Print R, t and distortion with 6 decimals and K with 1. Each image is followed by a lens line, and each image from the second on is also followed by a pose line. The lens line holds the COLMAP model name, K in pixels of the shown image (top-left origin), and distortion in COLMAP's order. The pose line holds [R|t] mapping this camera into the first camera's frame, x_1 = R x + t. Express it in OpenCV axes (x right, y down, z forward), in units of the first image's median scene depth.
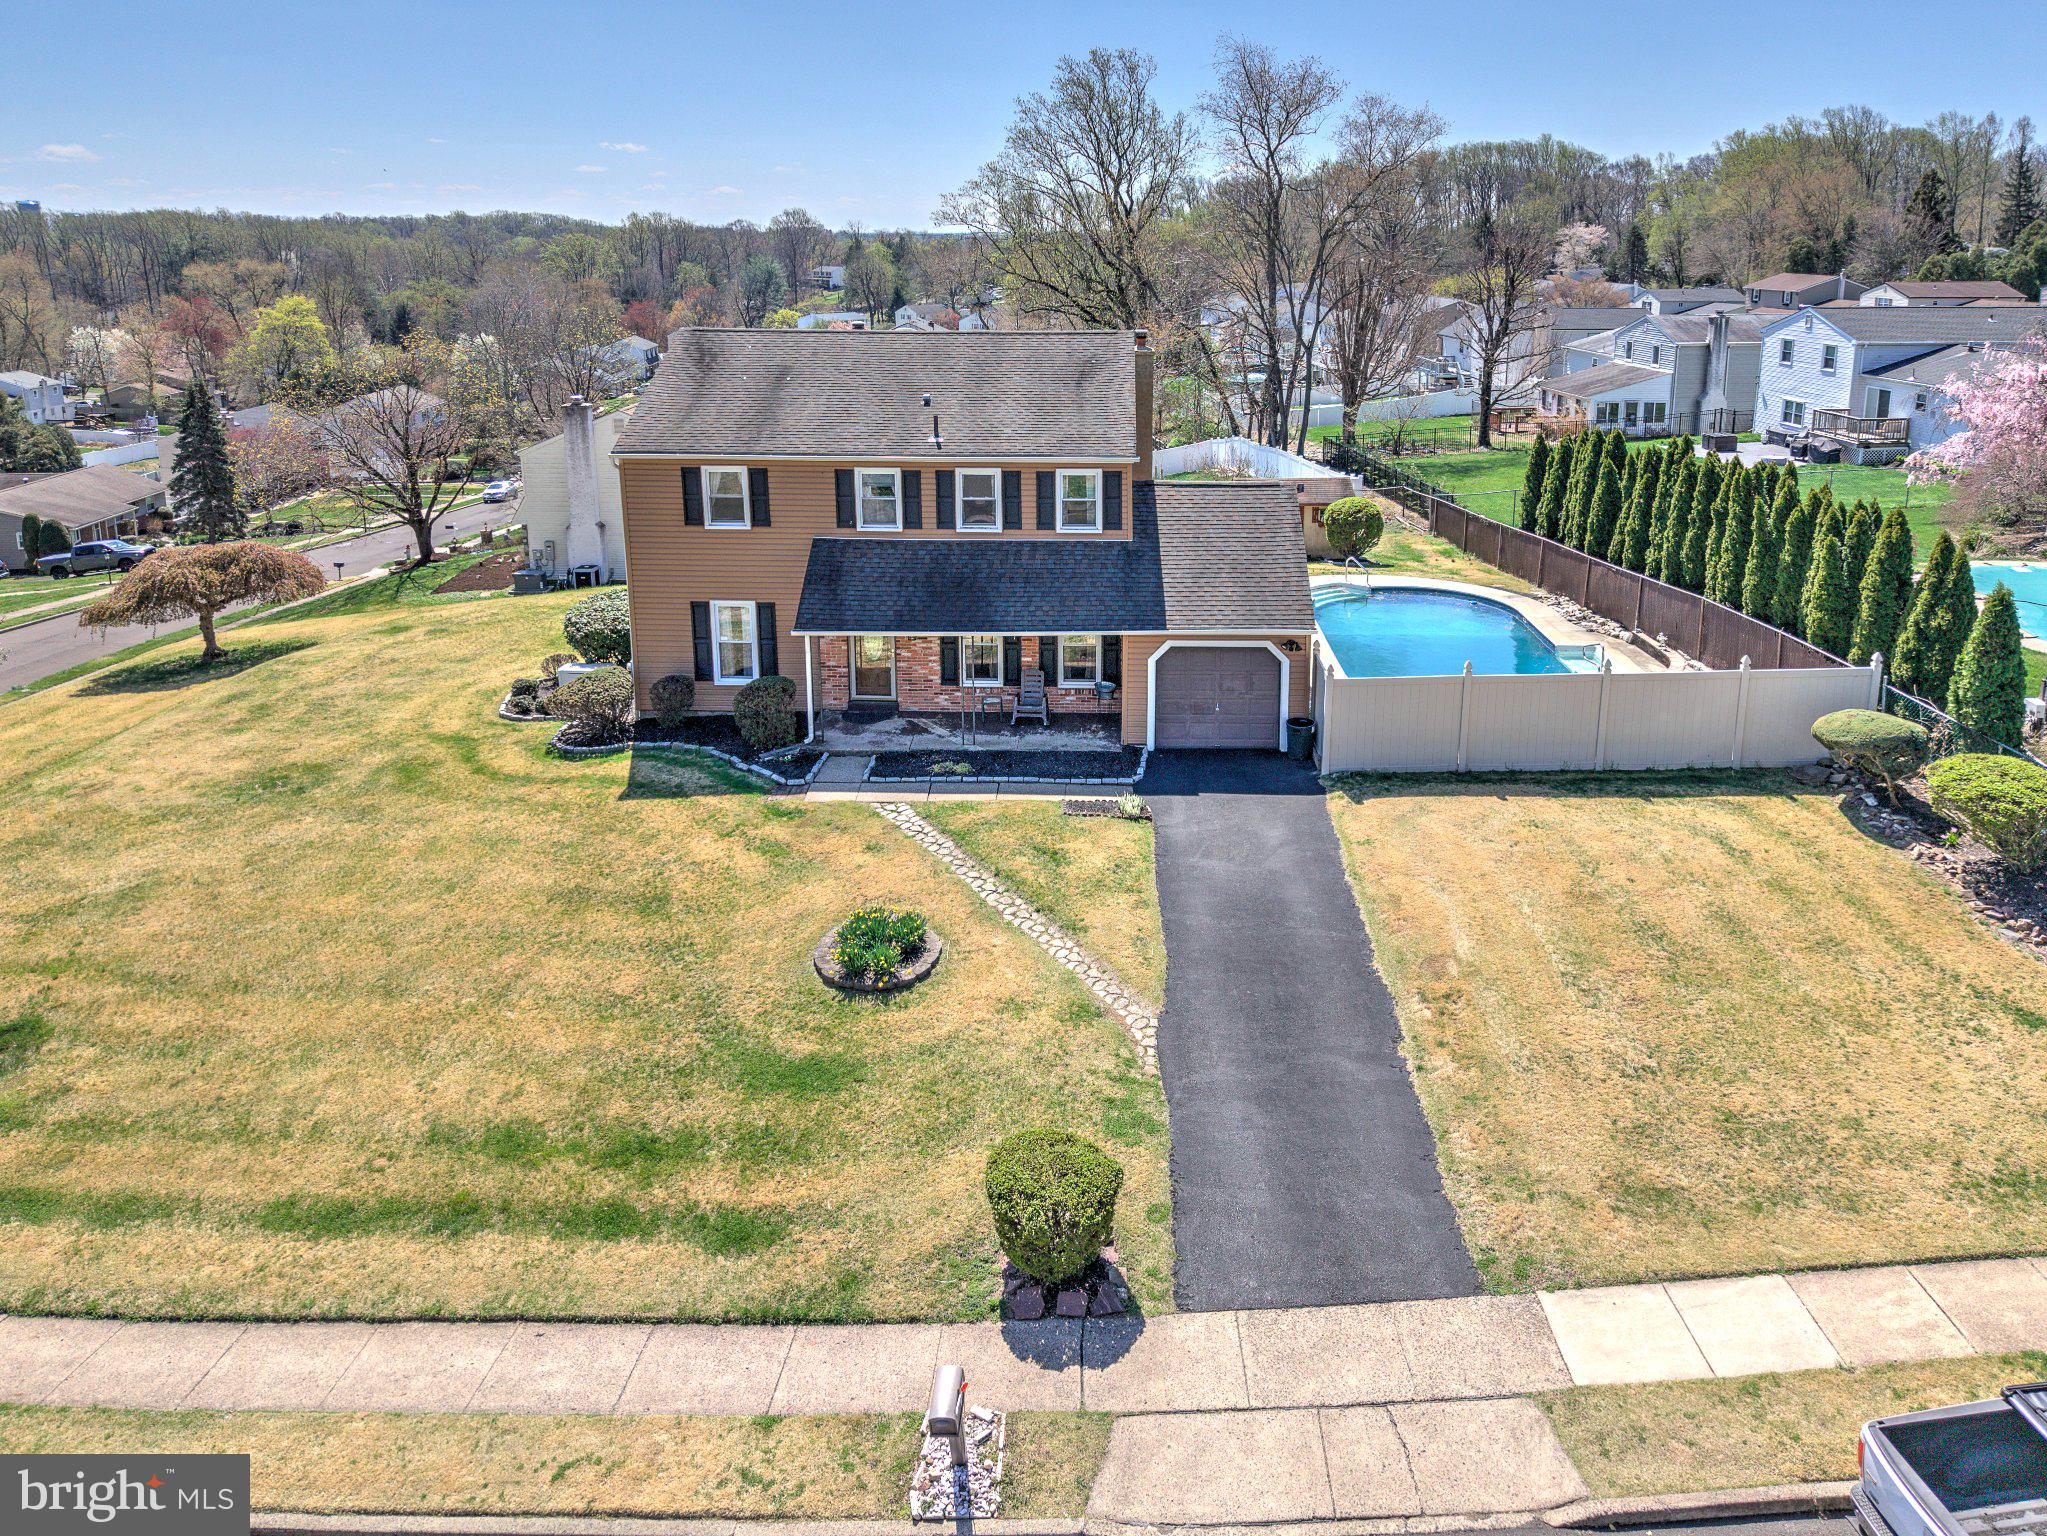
lens RADIAL K [[1453.7, 0, 1081.2], [0, 1453.7, 574.1], [0, 0, 1]] dist [0.006804, 0.005038]
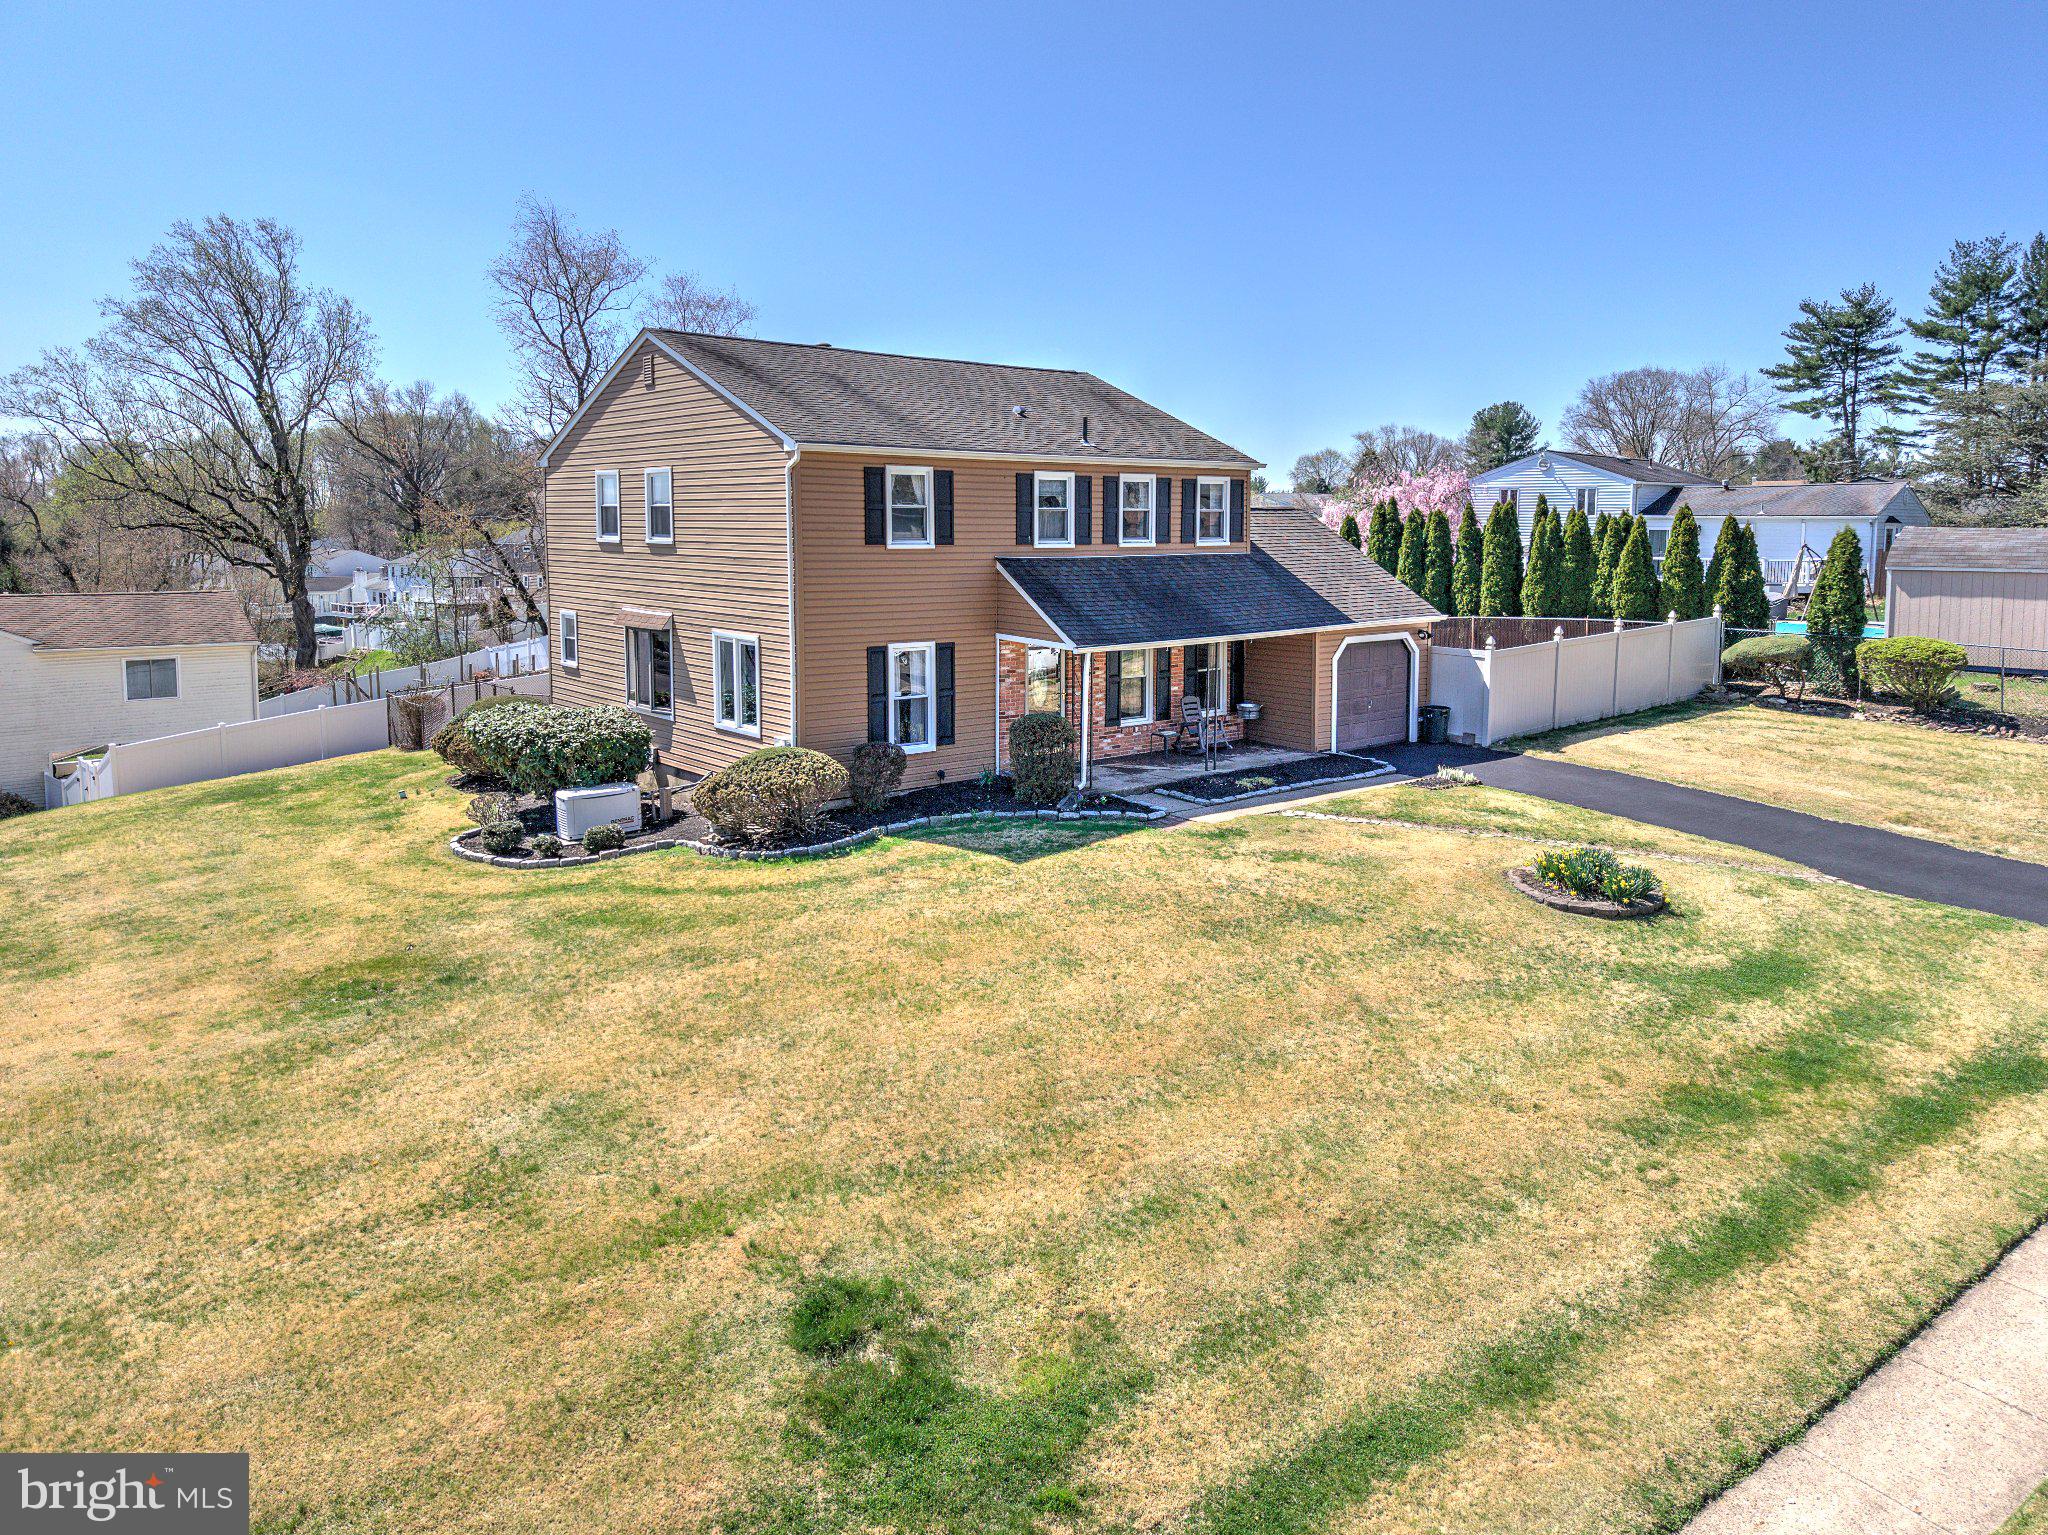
lens RADIAL K [[1402.2, 0, 1041.8], [0, 1402.2, 693.9], [0, 0, 1]] dist [0.014973, 0.002681]
pose [[0.744408, -0.082119, 0.662656, -0.767313], [0.149664, 0.987679, -0.045730, 0.101537], [-0.650736, 0.133218, 0.747527, 0.427637]]
